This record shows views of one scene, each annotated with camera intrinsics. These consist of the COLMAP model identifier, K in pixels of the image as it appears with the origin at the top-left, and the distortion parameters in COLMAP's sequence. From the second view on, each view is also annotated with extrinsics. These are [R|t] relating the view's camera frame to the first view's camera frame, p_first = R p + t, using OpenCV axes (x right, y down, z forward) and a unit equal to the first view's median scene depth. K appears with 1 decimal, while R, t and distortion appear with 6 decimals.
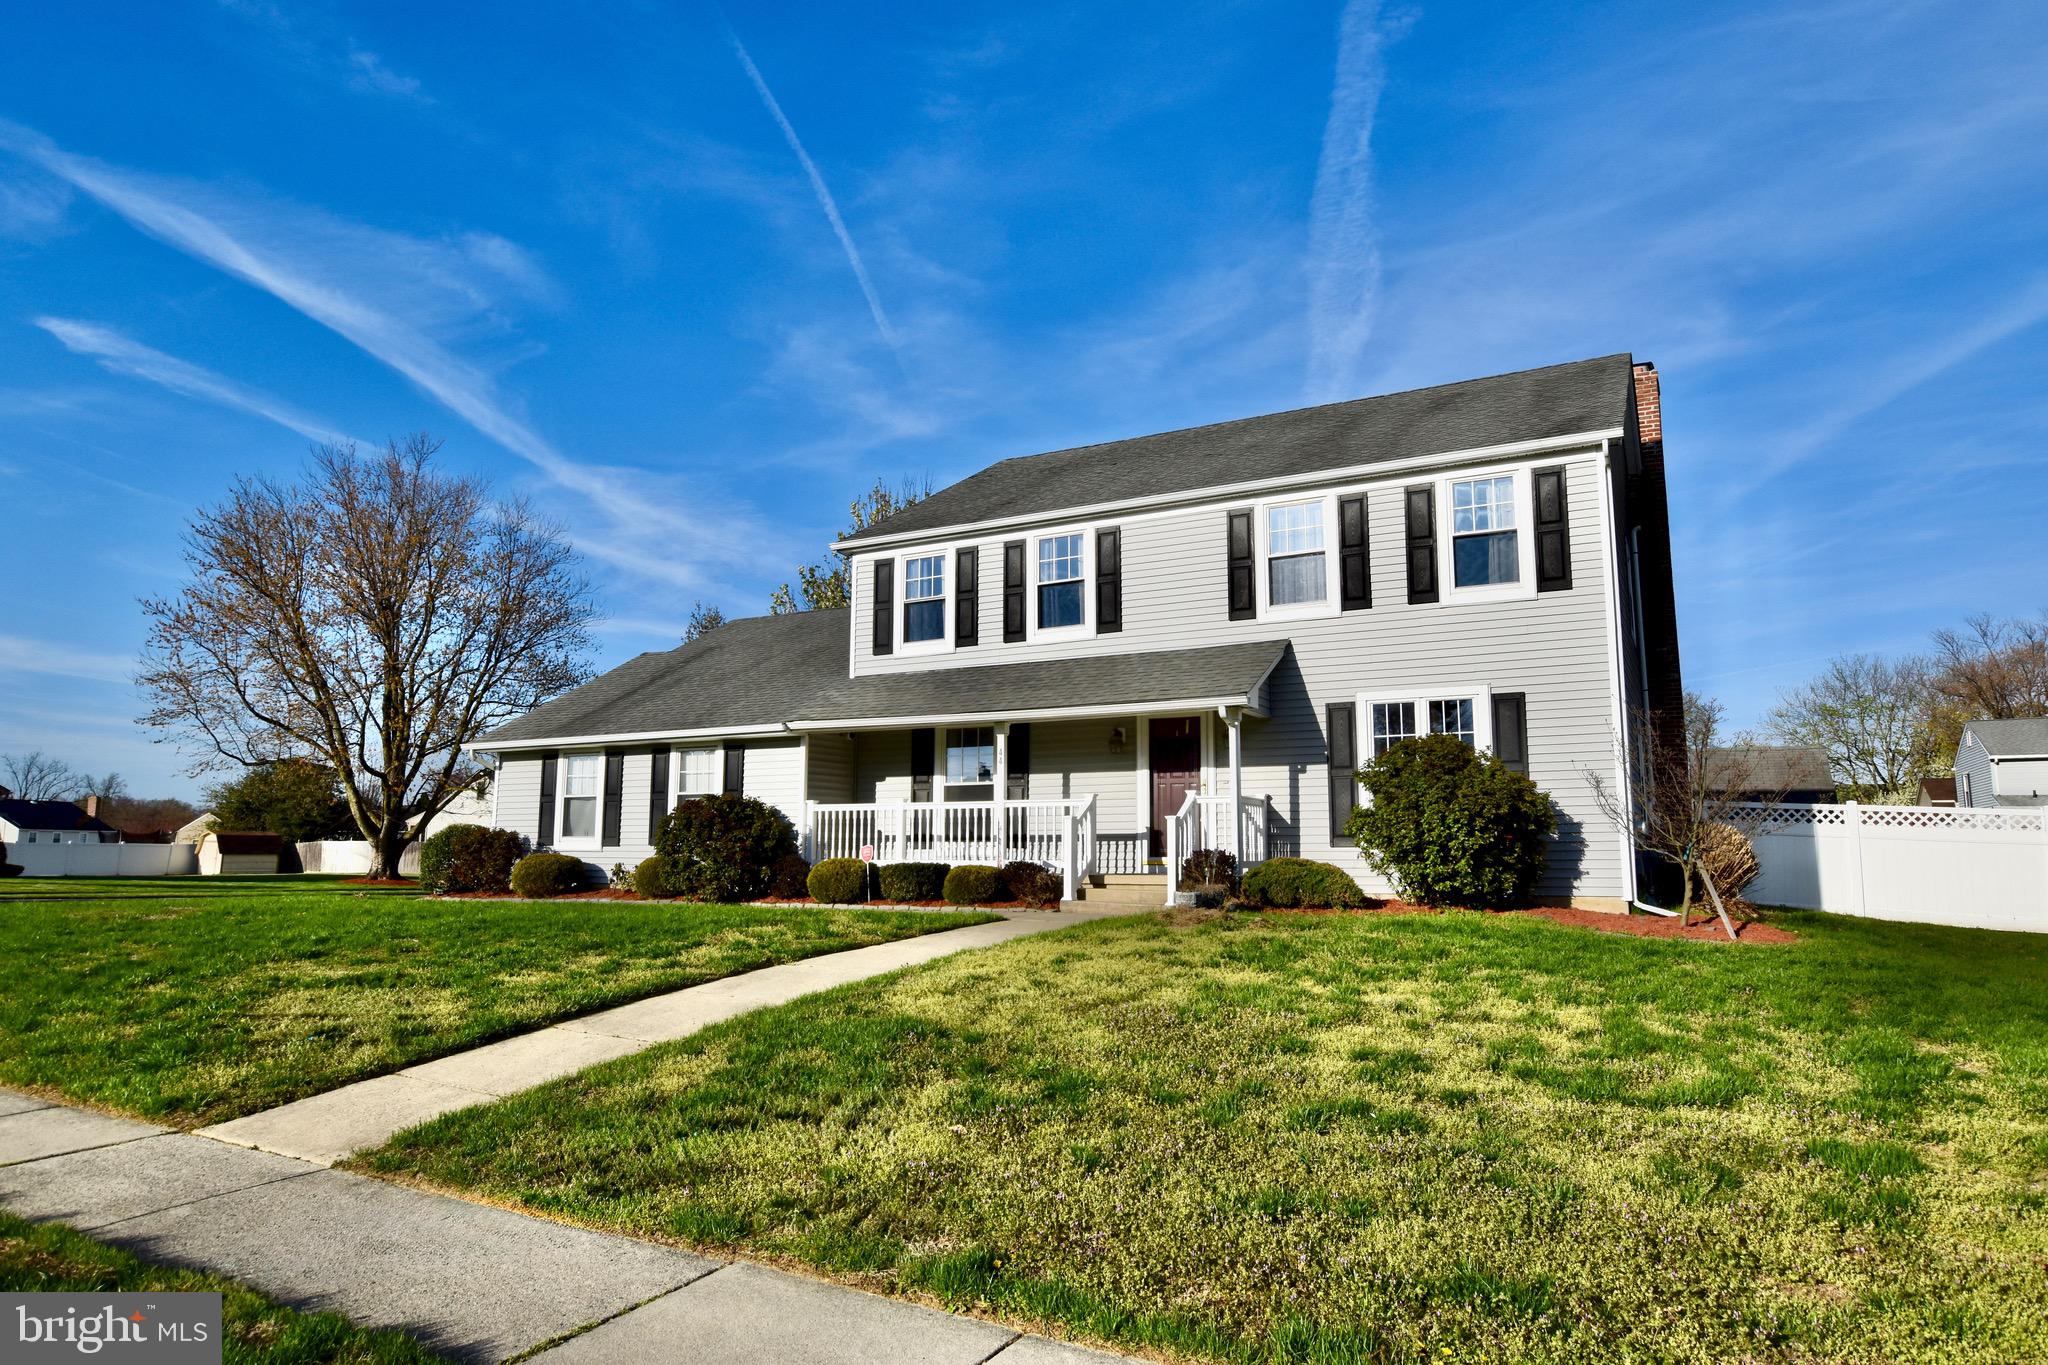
lens RADIAL K [[1181.0, 0, 1024.0], [0, 1181.0, 682.5], [0, 0, 1]] dist [-0.006784, 0.001184]
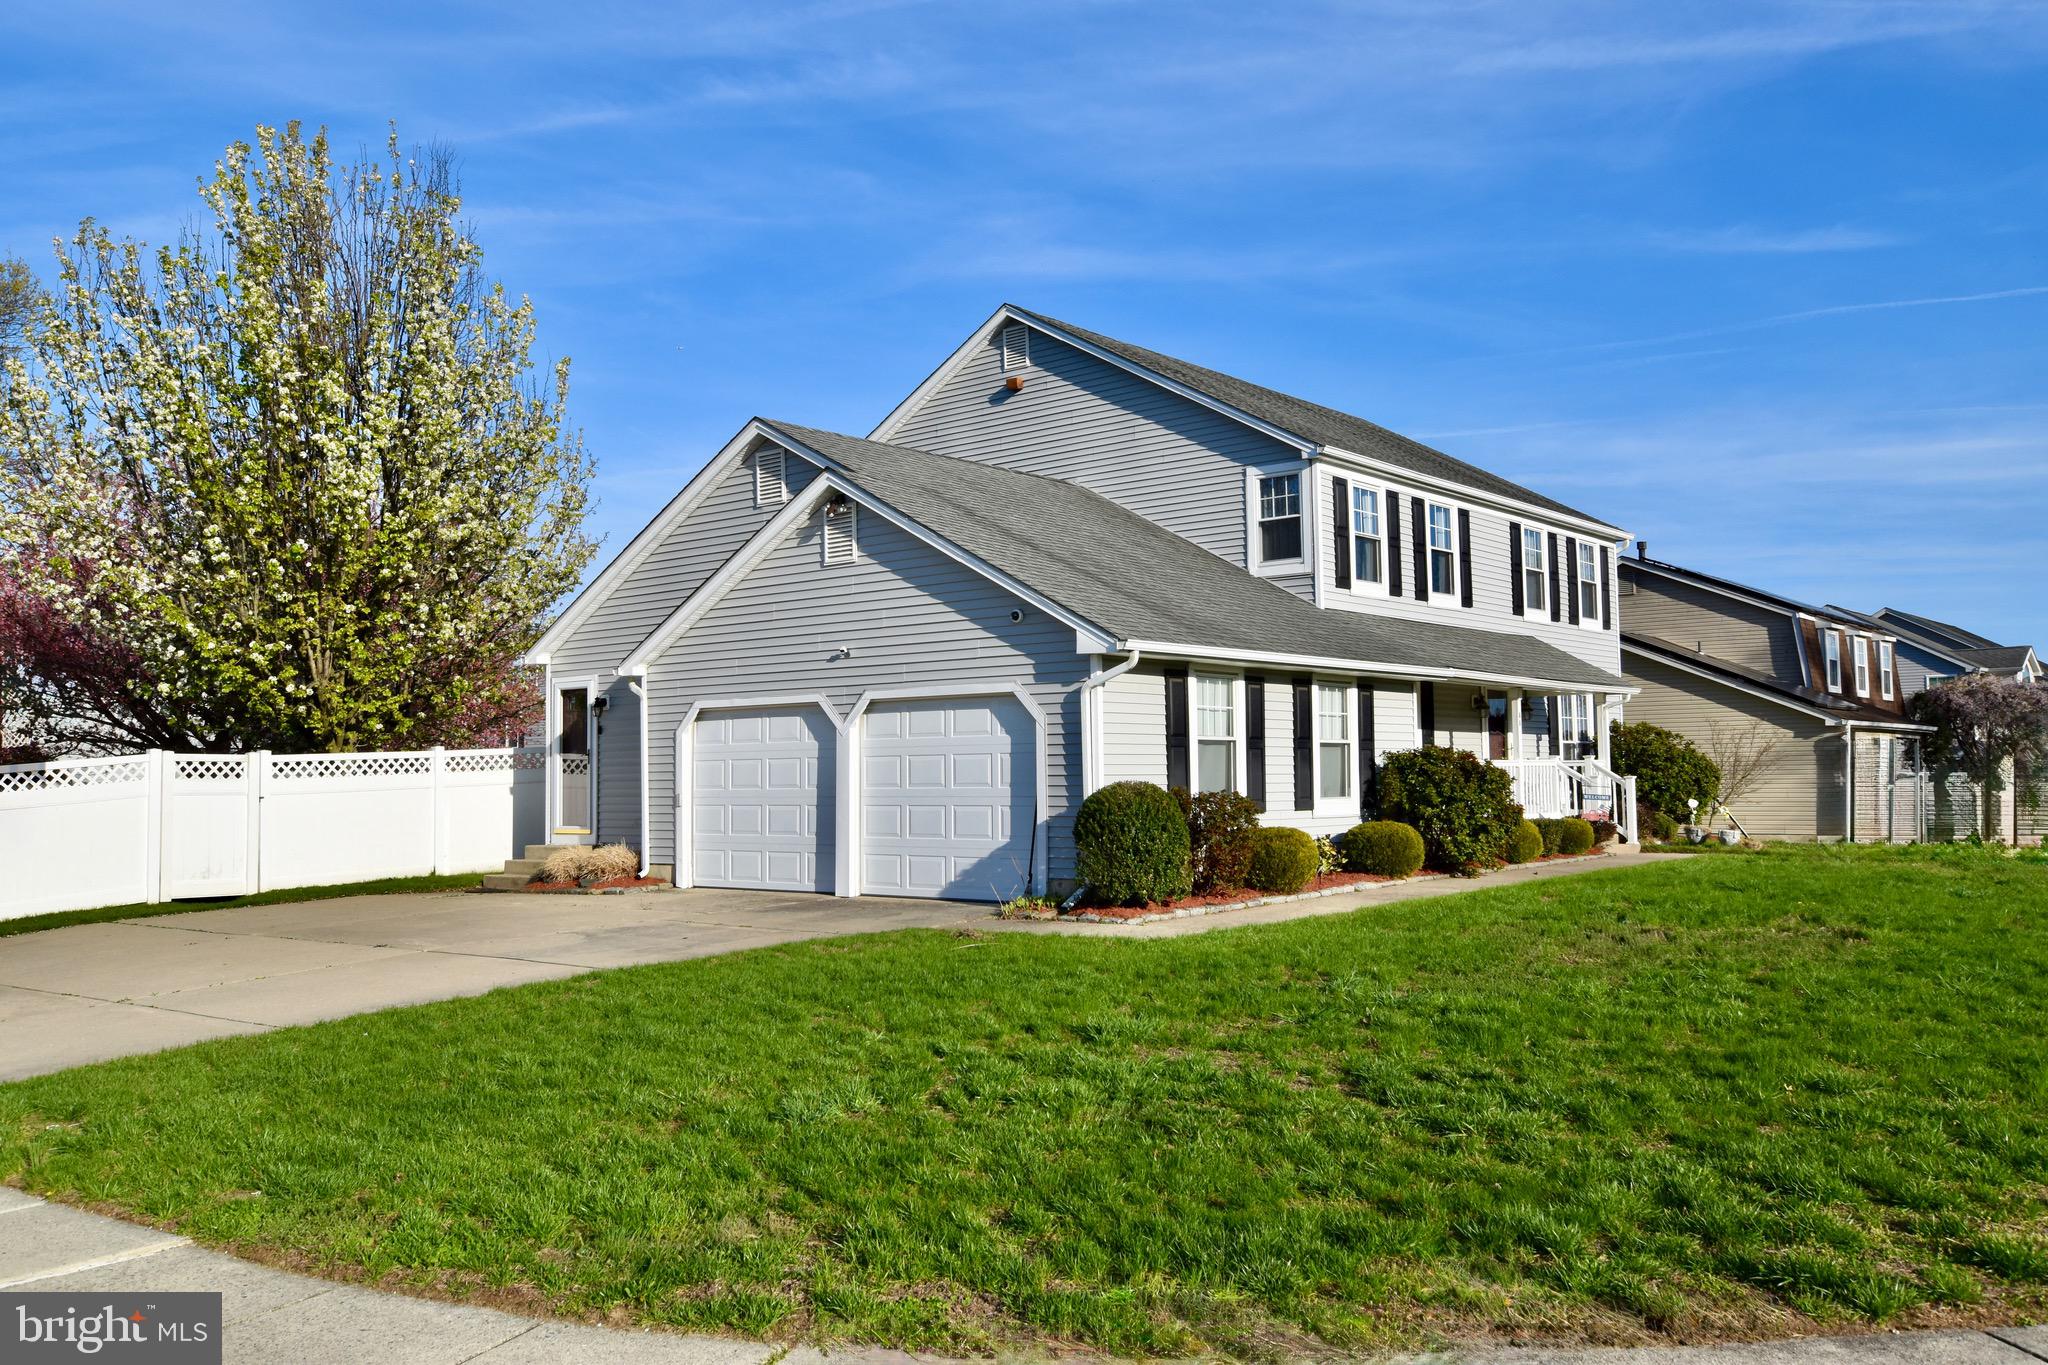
lens RADIAL K [[1702.2, 0, 1024.0], [0, 1702.2, 682.5], [0, 0, 1]] dist [0.000479, 0.000105]
pose [[0.211747, 0.055527, 0.975746, -1.450343], [-0.123610, 0.991889, -0.029620, 0.116576], [-0.969476, -0.114340, 0.216893, 0.979128]]
